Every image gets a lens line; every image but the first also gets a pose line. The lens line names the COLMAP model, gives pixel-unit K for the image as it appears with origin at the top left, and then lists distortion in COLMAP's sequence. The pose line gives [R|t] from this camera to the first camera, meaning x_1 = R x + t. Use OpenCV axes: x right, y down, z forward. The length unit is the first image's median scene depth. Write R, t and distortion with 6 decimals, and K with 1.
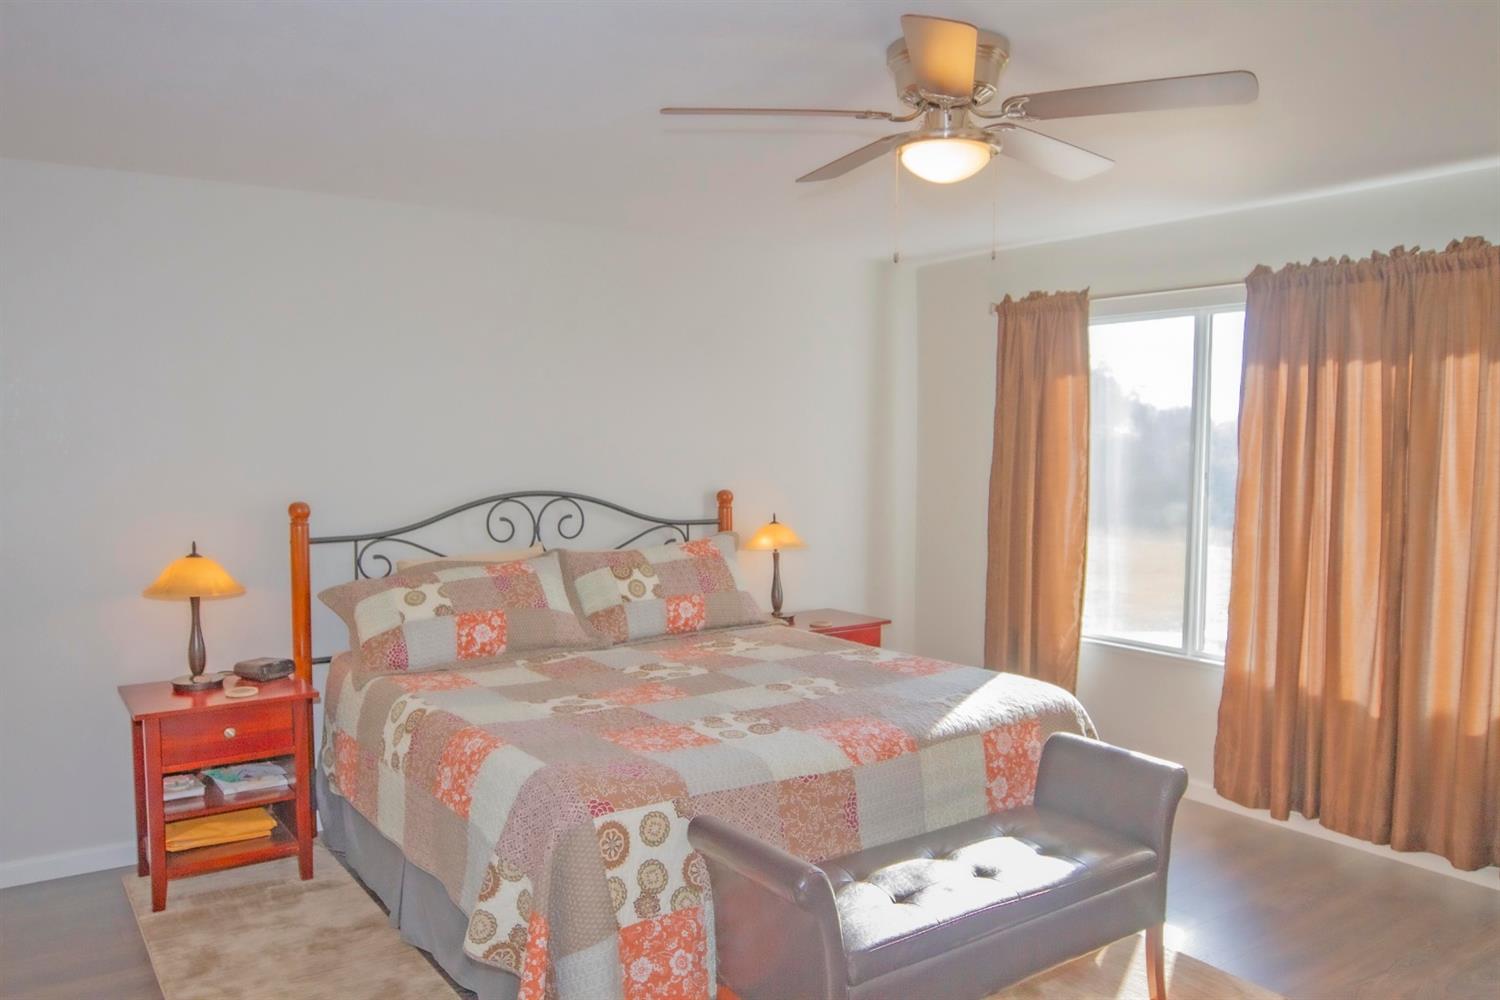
lens RADIAL K [[1117.3, 0, 748.9], [0, 1117.3, 492.5], [0, 0, 1]] dist [-0.038394, 0.012411]
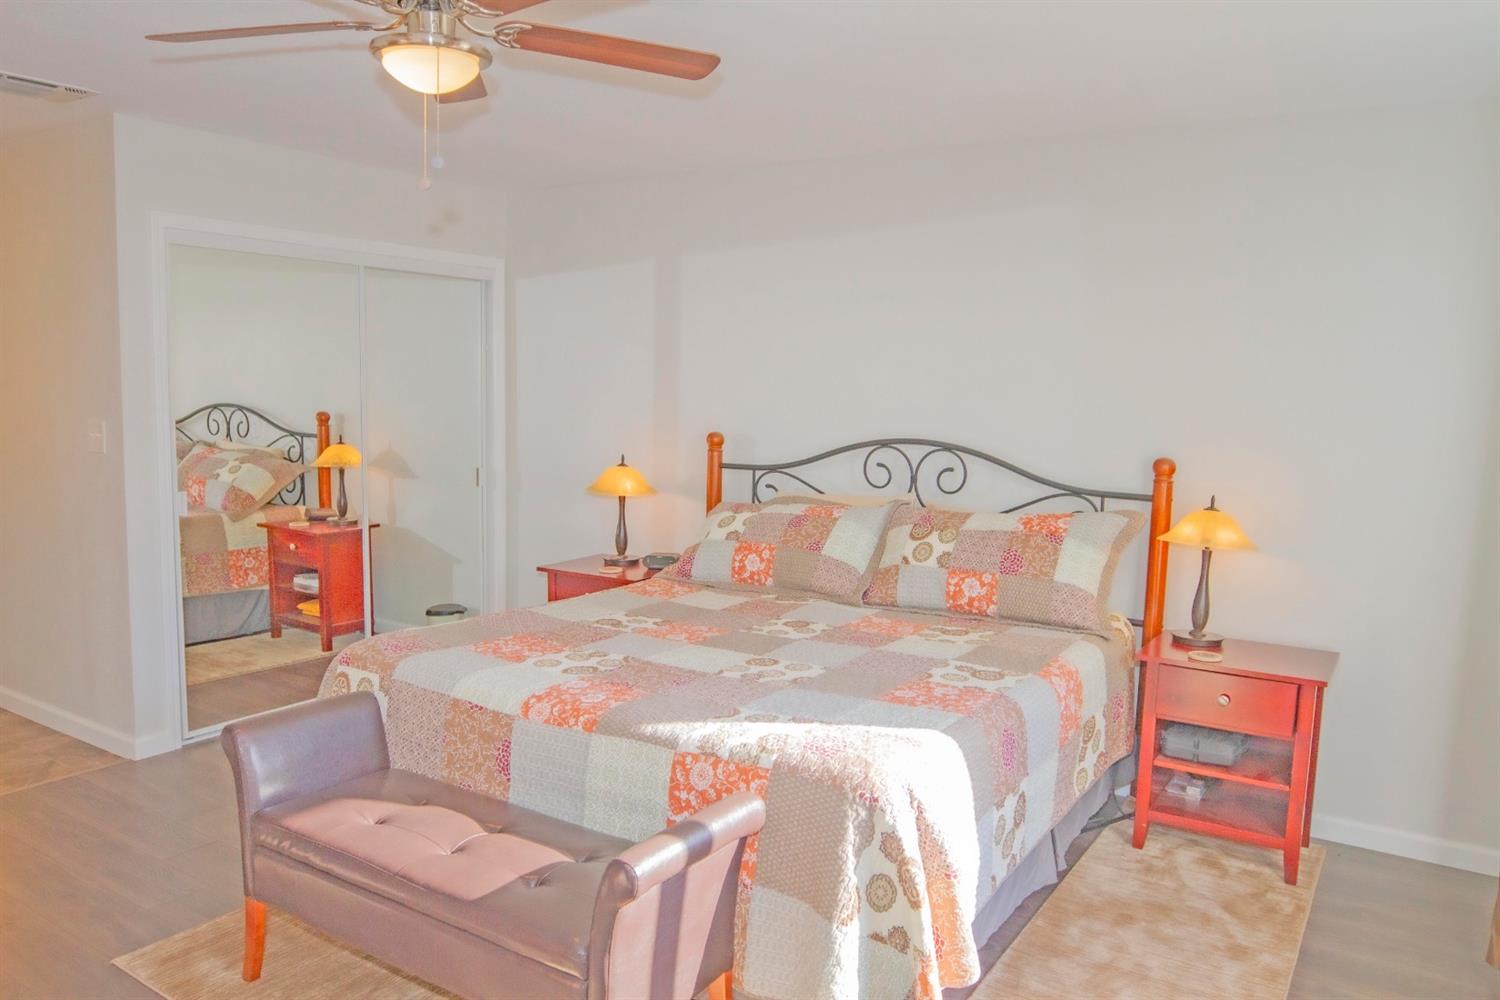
lens RADIAL K [[1117.3, 0, 726.3], [0, 1117.3, 509.2], [0, 0, 1]] dist [-0.038394, 0.012411]
pose [[0.360229, 0.114093, -0.925860, 0.732642], [-0.068300, 0.993055, 0.095800, -0.025198], [0.930360, 0.028726, 0.365520, 0.578393]]
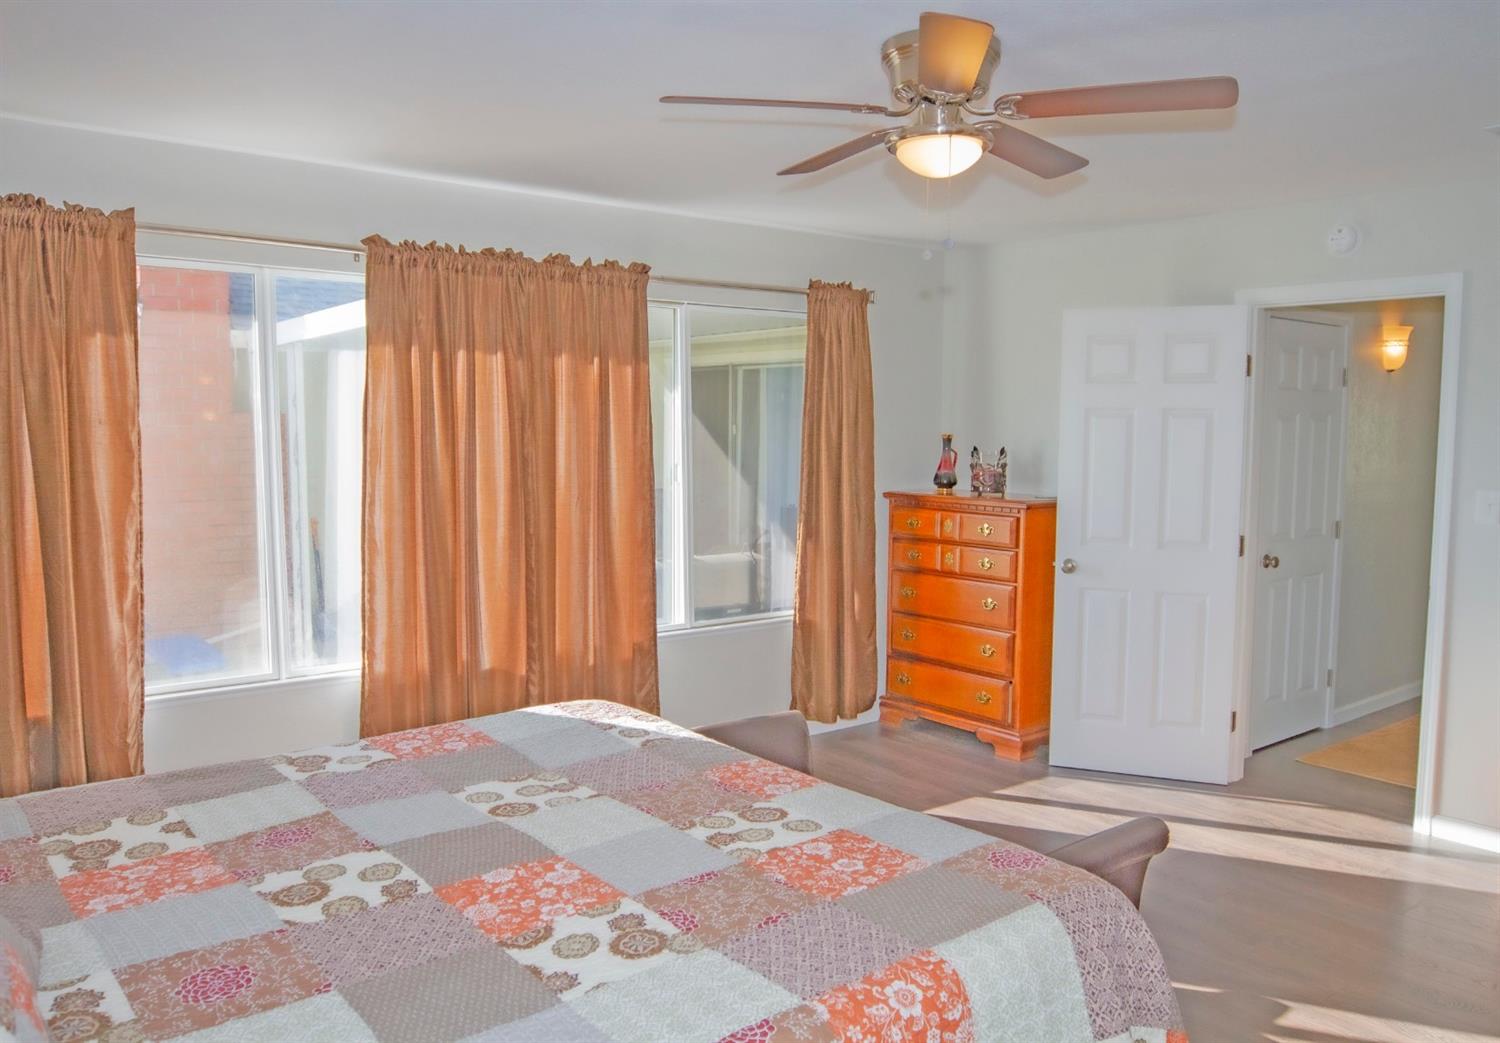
lens RADIAL K [[1164.0, 0, 746.1], [0, 1164.0, 529.4], [0, 0, 1]] dist [-0.042917, 0.013779]
pose [[-0.060507, -0.089321, 0.994163, -0.567736], [0.044406, 0.994761, 0.092078, -0.038314], [-0.997180, 0.049718, -0.056223, 0.800518]]
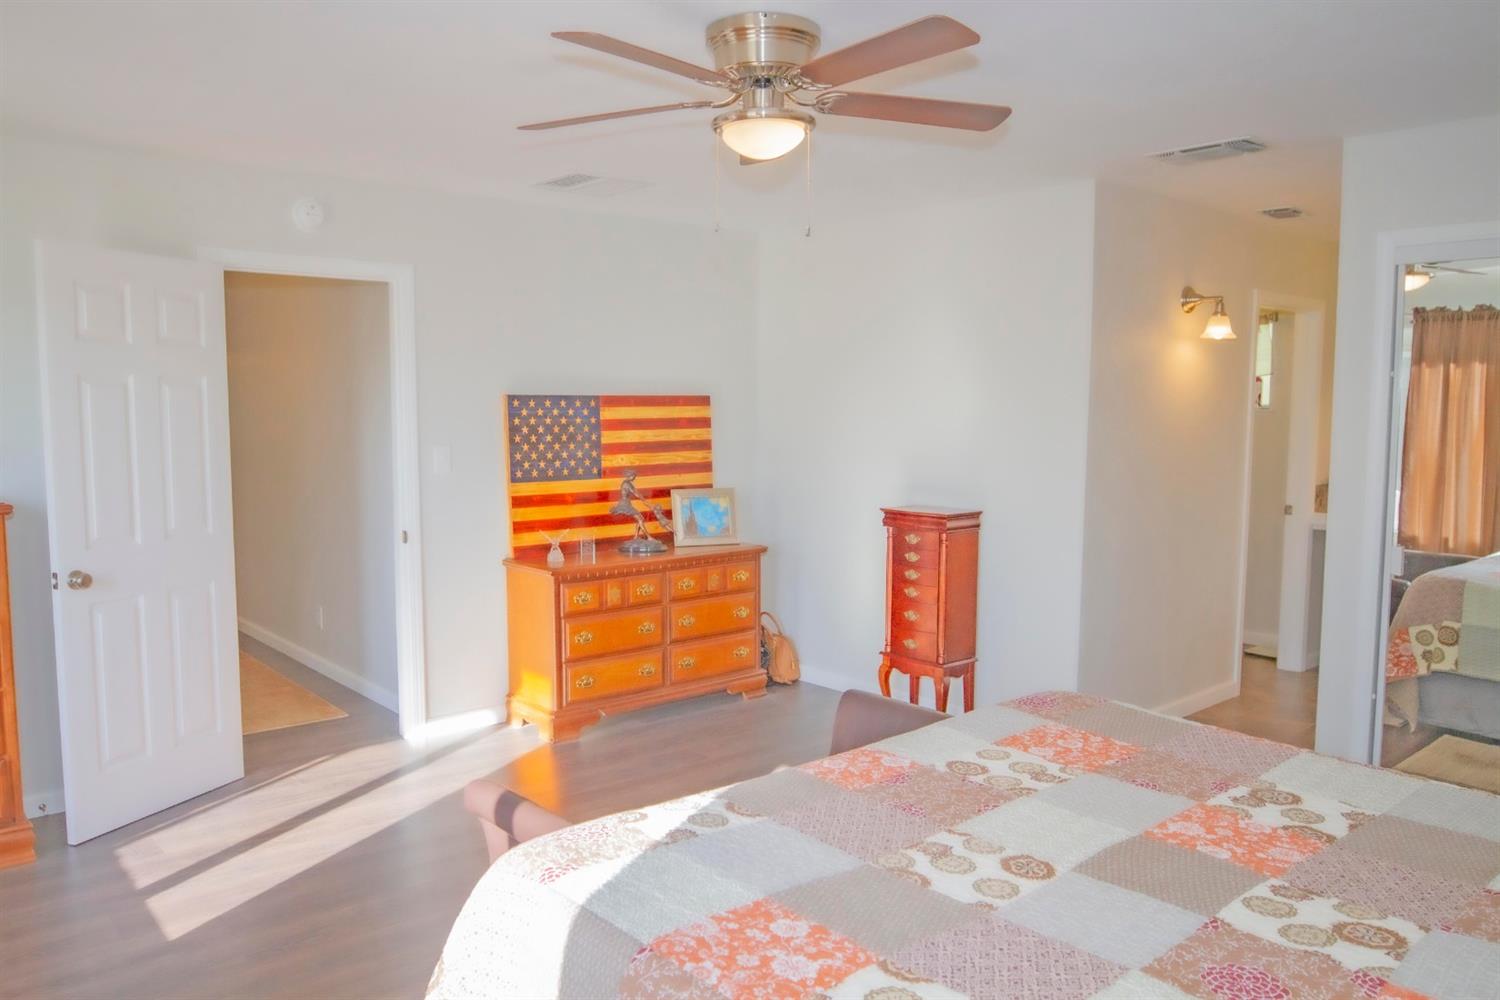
lens RADIAL K [[1117.3, 0, 754.0], [0, 1117.3, 487.9], [0, 0, 1]] dist [-0.038394, 0.012411]
pose [[-0.993181, 0.004622, -0.116494, 0.195173], [-0.010637, 0.991454, 0.130024, -0.066631], [0.116099, 0.130377, -0.984644, 1.329231]]
